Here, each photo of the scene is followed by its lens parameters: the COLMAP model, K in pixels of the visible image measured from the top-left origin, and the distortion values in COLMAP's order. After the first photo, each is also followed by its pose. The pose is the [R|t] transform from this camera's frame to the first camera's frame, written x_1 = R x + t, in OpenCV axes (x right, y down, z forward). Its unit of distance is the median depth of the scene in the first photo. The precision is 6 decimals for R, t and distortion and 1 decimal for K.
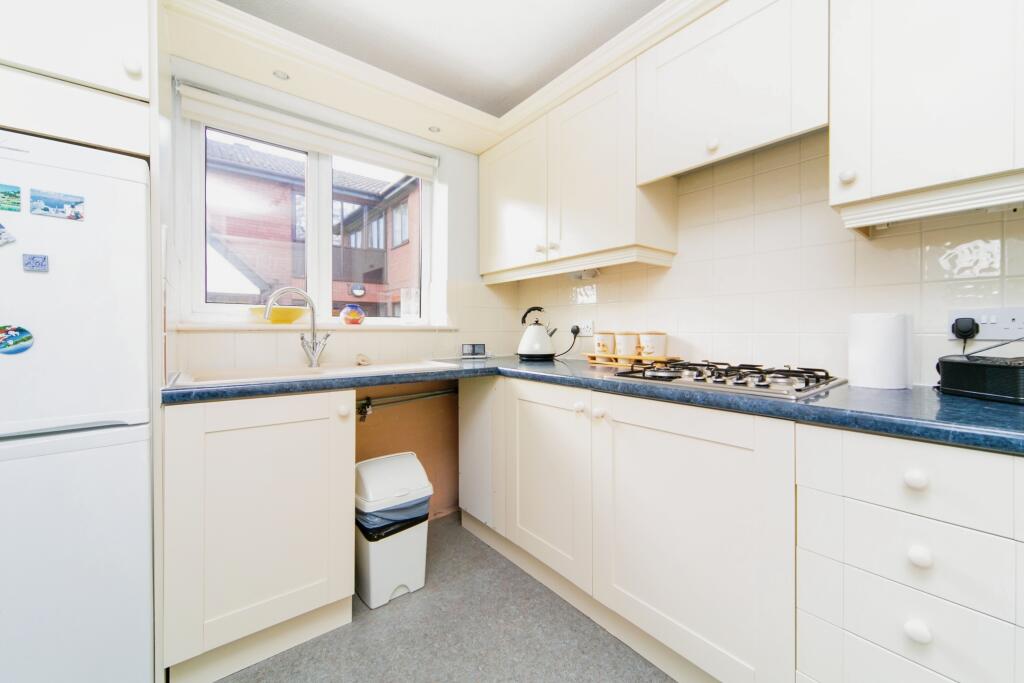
lens RADIAL K [[392.6, 0, 511.0], [0, 392.6, 330.6], [0, 0, 1]] dist [-0.001614, -0.000312]
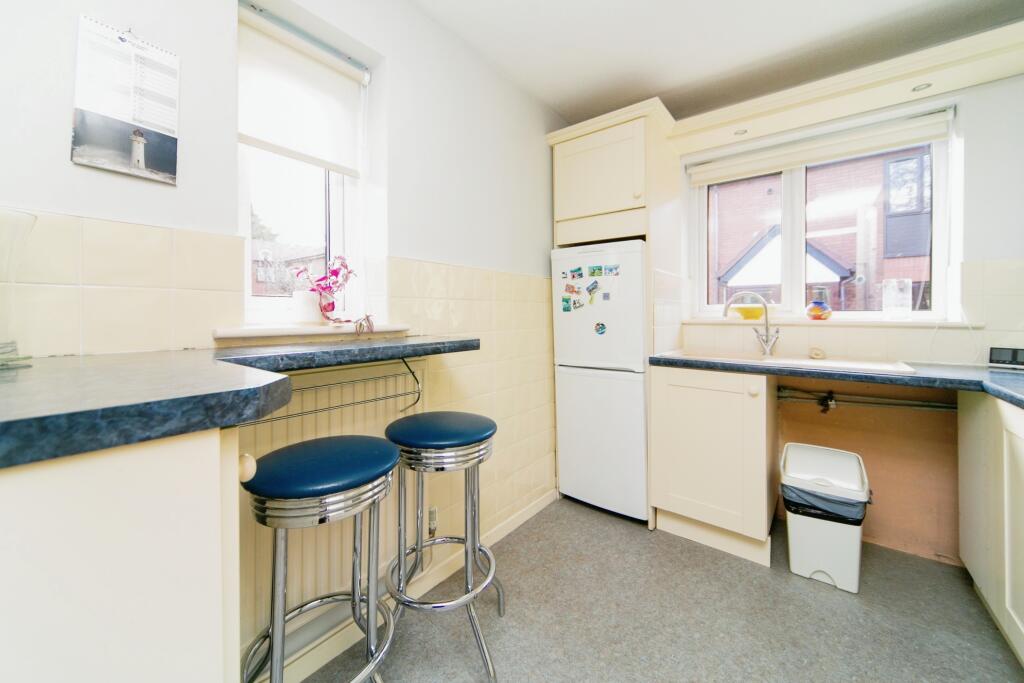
lens RADIAL K [[392.6, 0, 523.2], [0, 392.6, 313.5], [0, 0, 1]] dist [-0.001614, -0.000312]
pose [[0.240683, -0.001205, -0.970603, 0.495014], [-0.003322, 0.999992, -0.002065, -0.031610], [0.970598, 0.003722, 0.240677, -0.029280]]
